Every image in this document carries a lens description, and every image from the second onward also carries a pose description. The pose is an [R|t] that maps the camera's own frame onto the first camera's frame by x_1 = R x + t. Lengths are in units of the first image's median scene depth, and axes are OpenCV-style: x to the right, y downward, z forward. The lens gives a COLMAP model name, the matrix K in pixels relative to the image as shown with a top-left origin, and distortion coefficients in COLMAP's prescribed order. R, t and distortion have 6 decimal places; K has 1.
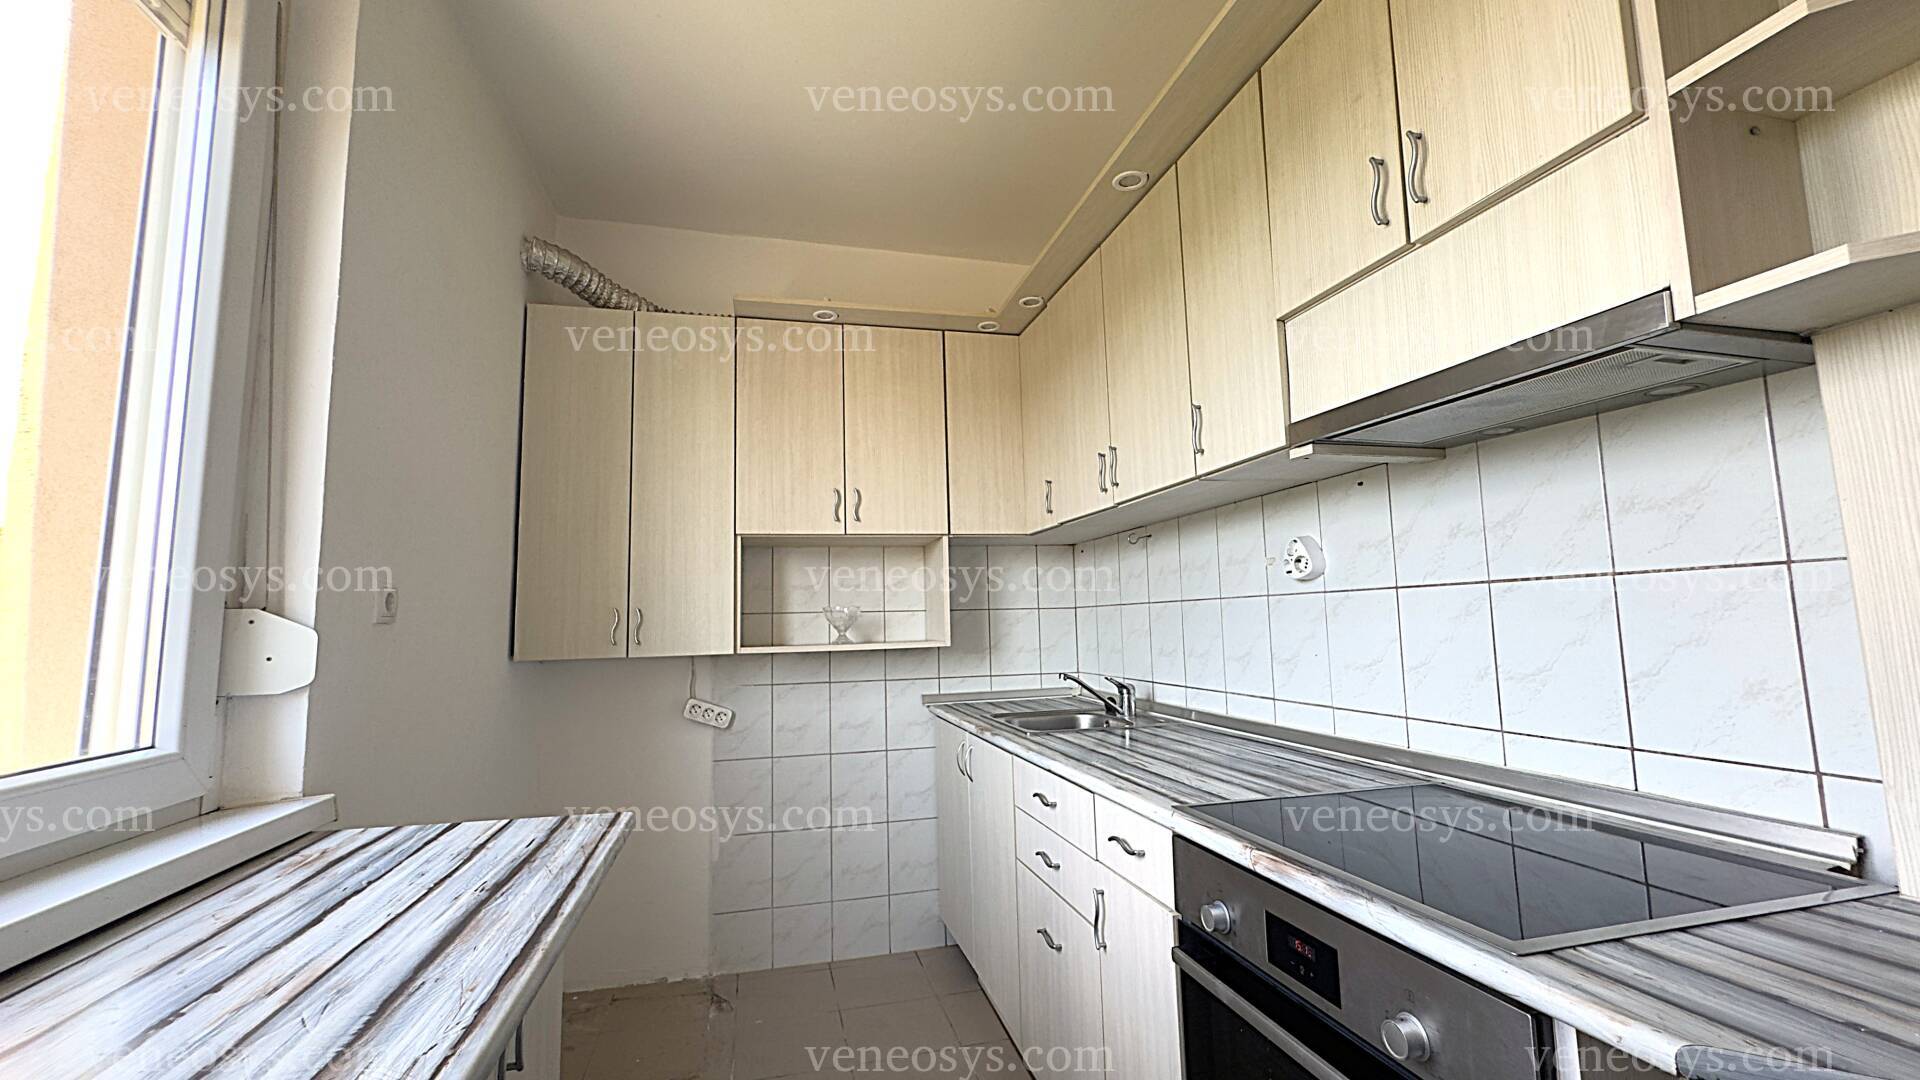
lens RADIAL K [[782.4, 0, 960.0], [0, 782.4, 540.0], [0, 0, 1]] dist [0.010613, -0.011826]
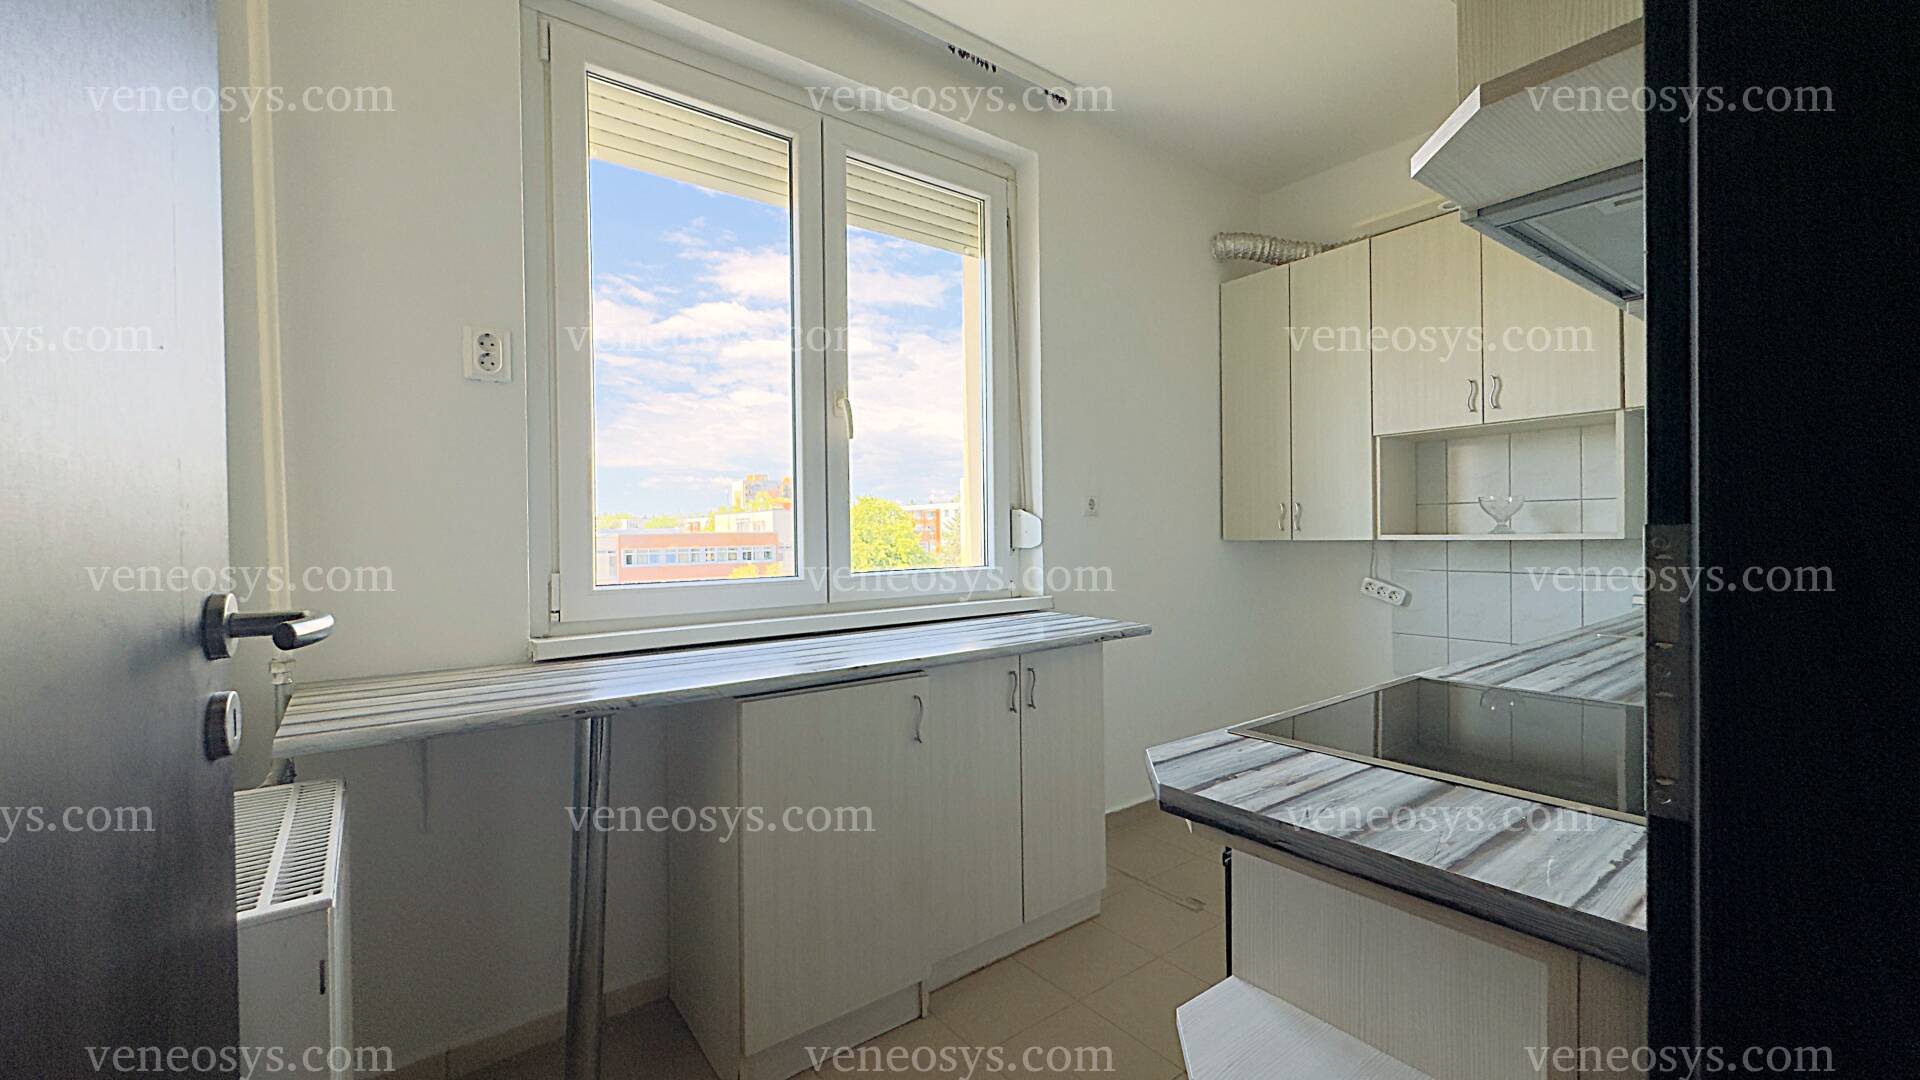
lens RADIAL K [[781.1, 0, 958.9], [0, 781.1, 537.5], [0, 0, 1]] dist [-0.002777, -0.000259]
pose [[0.398544, 0.024120, -0.916832, 0.495793], [0.105296, 0.991841, 0.071865, -0.005548], [0.911085, -0.125180, 0.392753, -0.012785]]
